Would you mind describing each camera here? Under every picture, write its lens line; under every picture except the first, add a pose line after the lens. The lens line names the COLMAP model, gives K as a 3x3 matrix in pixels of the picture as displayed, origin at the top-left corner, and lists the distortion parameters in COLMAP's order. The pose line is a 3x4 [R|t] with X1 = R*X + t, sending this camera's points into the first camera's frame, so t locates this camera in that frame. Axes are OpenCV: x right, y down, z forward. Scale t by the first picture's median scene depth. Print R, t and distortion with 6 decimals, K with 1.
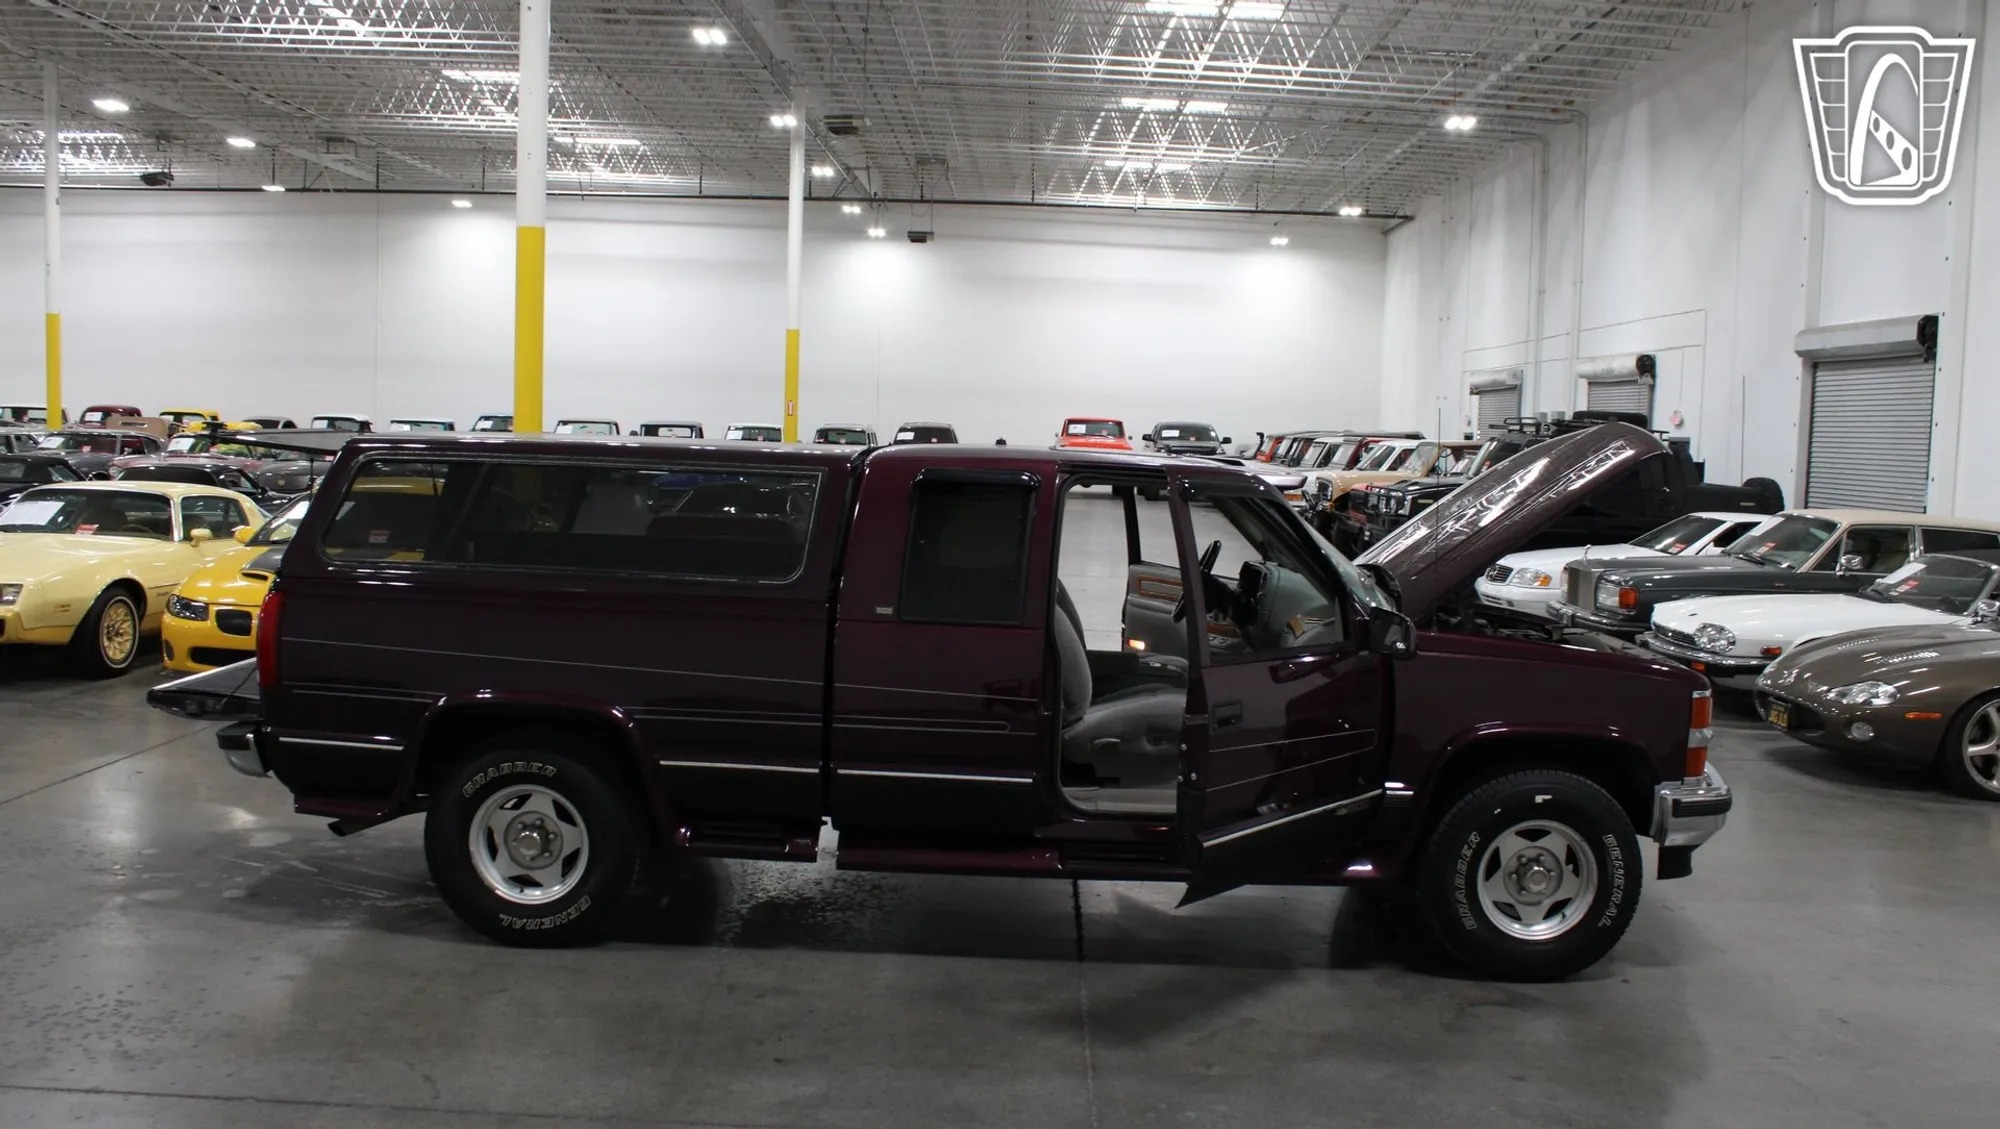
lens RADIAL K [[1734.9, 0, 1005.9], [0, 1734.9, 560.7], [0, 0, 1]] dist [-0.159288, 0.154494]
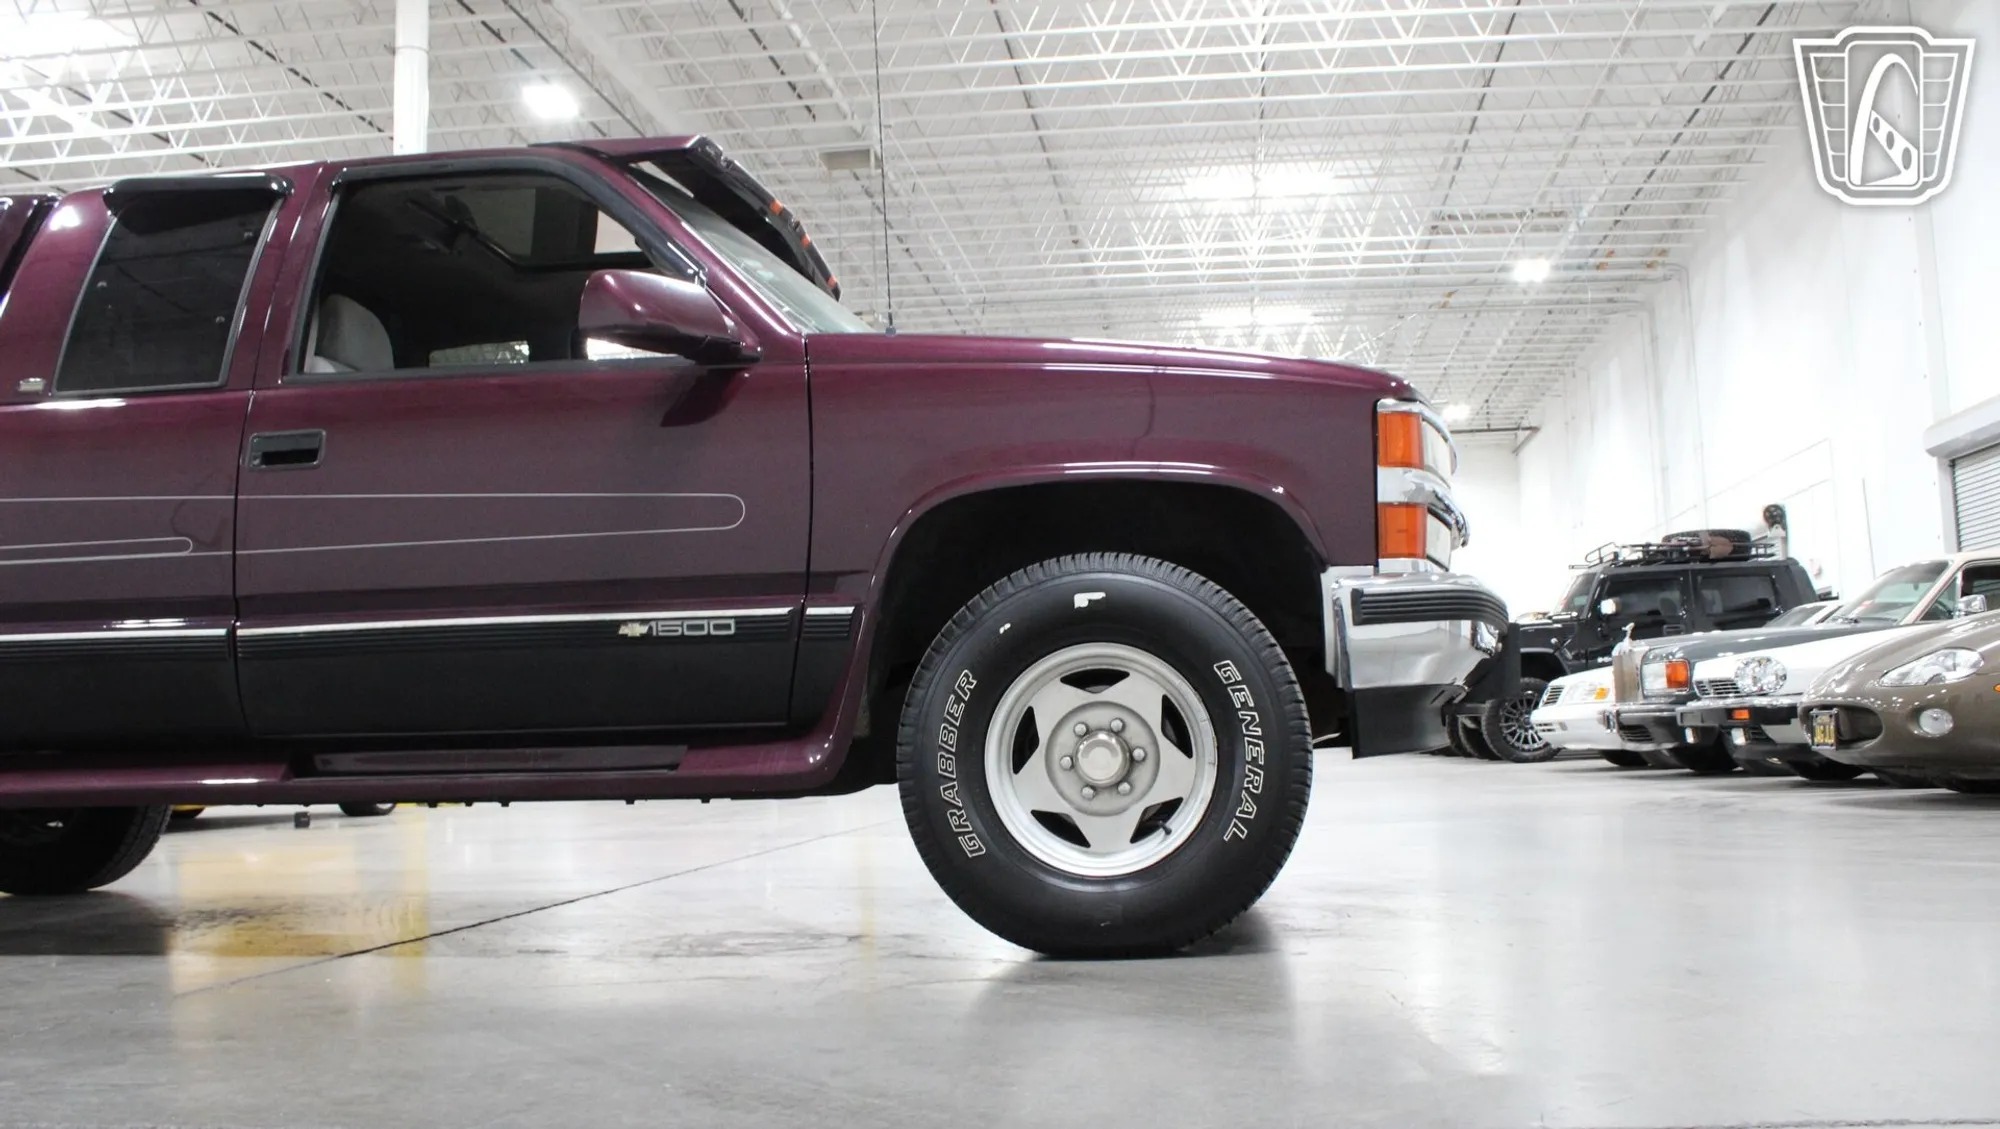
lens RADIAL K [[1729.2, 0, 1008.4], [0, 1729.2, 569.6], [0, 0, 1]] dist [-0.157783, 0.152406]
pose [[0.991221, -0.073539, -0.109873, 0.100810], [0.052905, 0.982220, -0.180125, 0.065284], [0.121166, 0.172731, 0.977488, 0.133994]]
